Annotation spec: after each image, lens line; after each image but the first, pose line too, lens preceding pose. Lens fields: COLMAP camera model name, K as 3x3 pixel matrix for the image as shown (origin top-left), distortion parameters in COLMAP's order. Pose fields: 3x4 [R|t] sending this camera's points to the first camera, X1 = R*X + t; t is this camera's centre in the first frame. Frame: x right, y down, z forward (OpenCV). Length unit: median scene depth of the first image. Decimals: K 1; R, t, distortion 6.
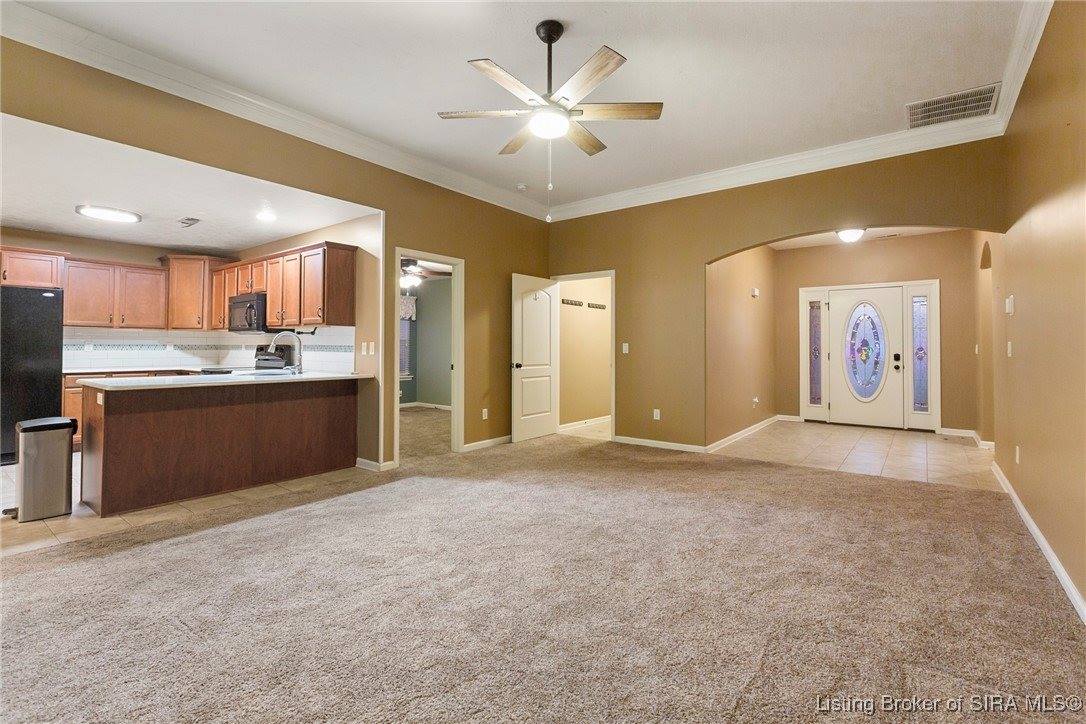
lens RADIAL K [[490.8, 0, 535.6], [0, 490.8, 348.6], [0, 0, 1]] dist [-0.004229, -0.000938]
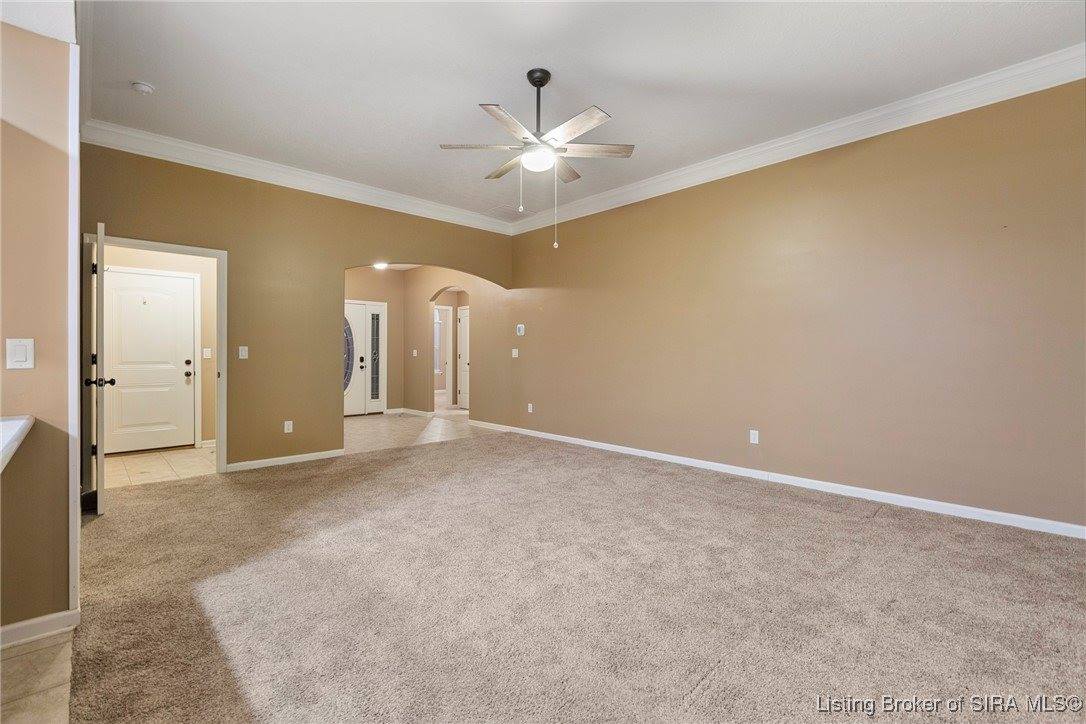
lens RADIAL K [[490.8, 0, 535.6], [0, 490.8, 348.6], [0, 0, 1]] dist [-0.004229, -0.000938]
pose [[0.171625, 0.007304, 0.985135, -0.515132], [0.001559, 0.999969, -0.007685, -0.000195], [-0.985161, 0.002855, 0.171608, 0.370434]]
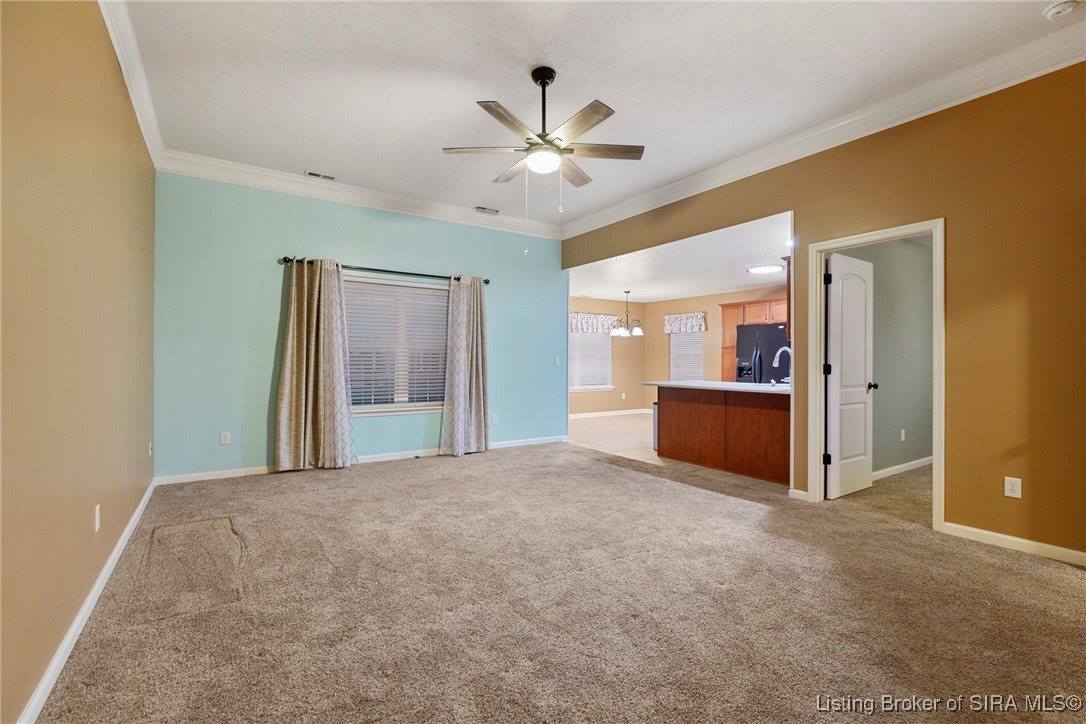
lens RADIAL K [[490.8, 0, 535.6], [0, 490.8, 348.6], [0, 0, 1]] dist [-0.004229, -0.000938]
pose [[-0.324421, -0.024252, -0.945602, 0.534694], [-0.005960, 0.999704, -0.023594, -0.003345], [0.945894, -0.002019, -0.324470, 0.628387]]
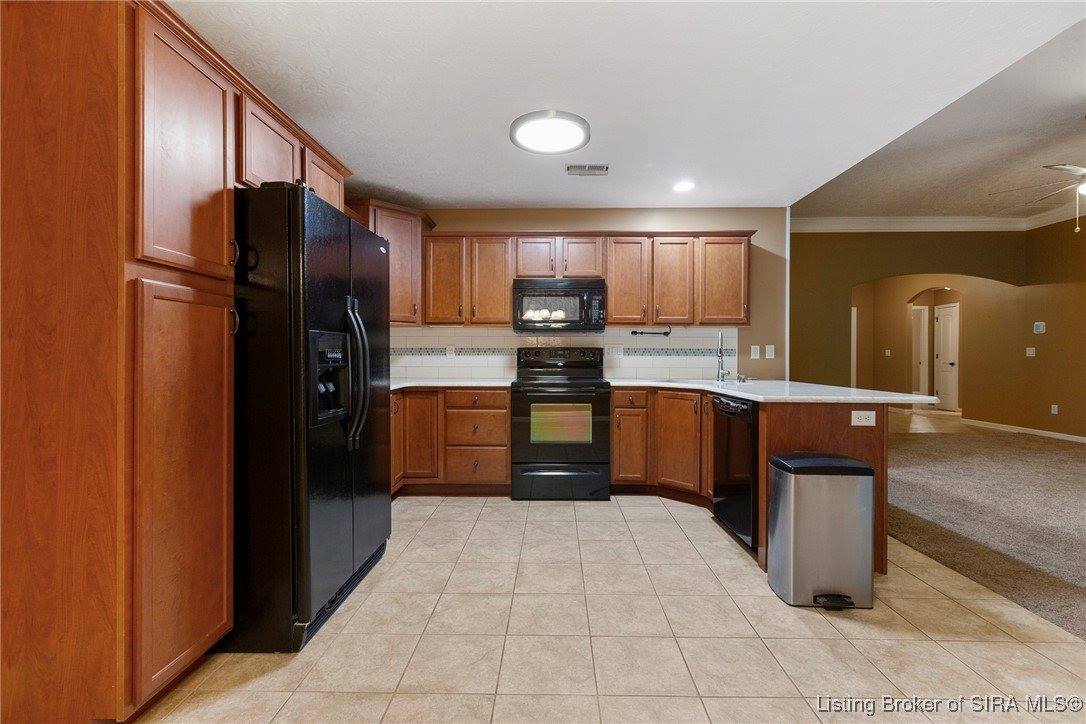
lens RADIAL K [[490.8, 0, 535.6], [0, 490.8, 348.6], [0, 0, 1]] dist [-0.004229, -0.000938]
pose [[0.807592, 0.003476, 0.589732, -0.945613], [0.002293, 0.999957, -0.009035, -0.000120], [-0.589738, 0.008648, 0.807549, 0.385356]]
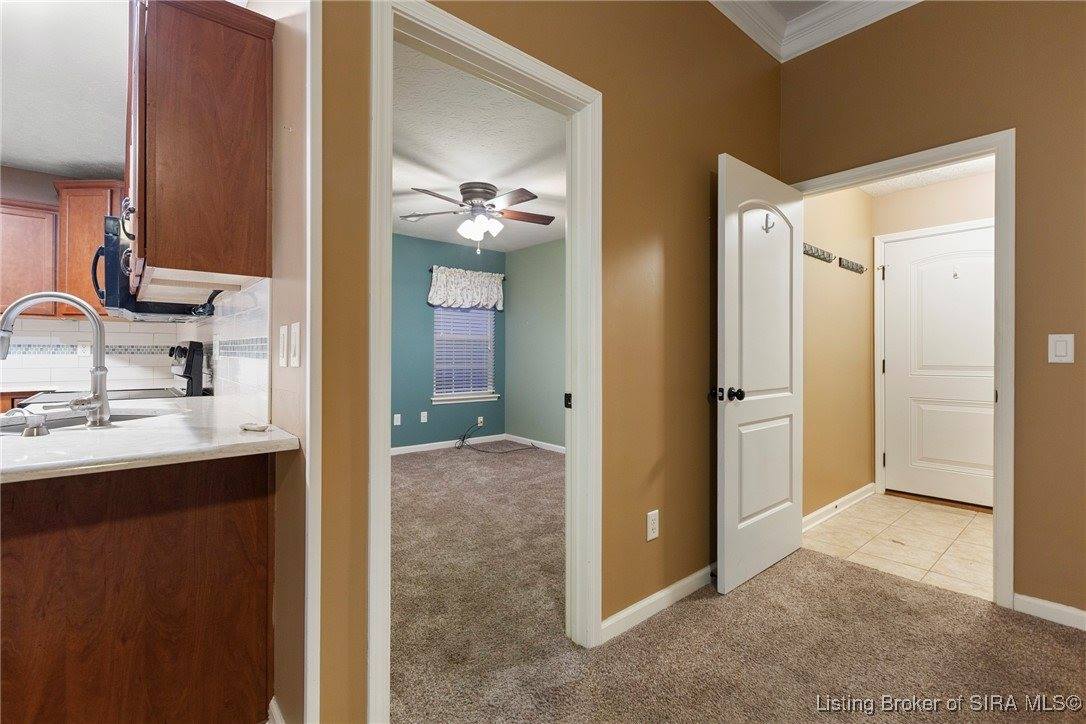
lens RADIAL K [[490.8, 0, 535.6], [0, 490.8, 348.6], [0, 0, 1]] dist [-0.004229, -0.000938]
pose [[0.979179, -0.002301, -0.202988, -0.105956], [-0.000521, 0.999904, -0.013847, 0.004229], [0.203000, 0.013664, 0.979083, 0.567804]]
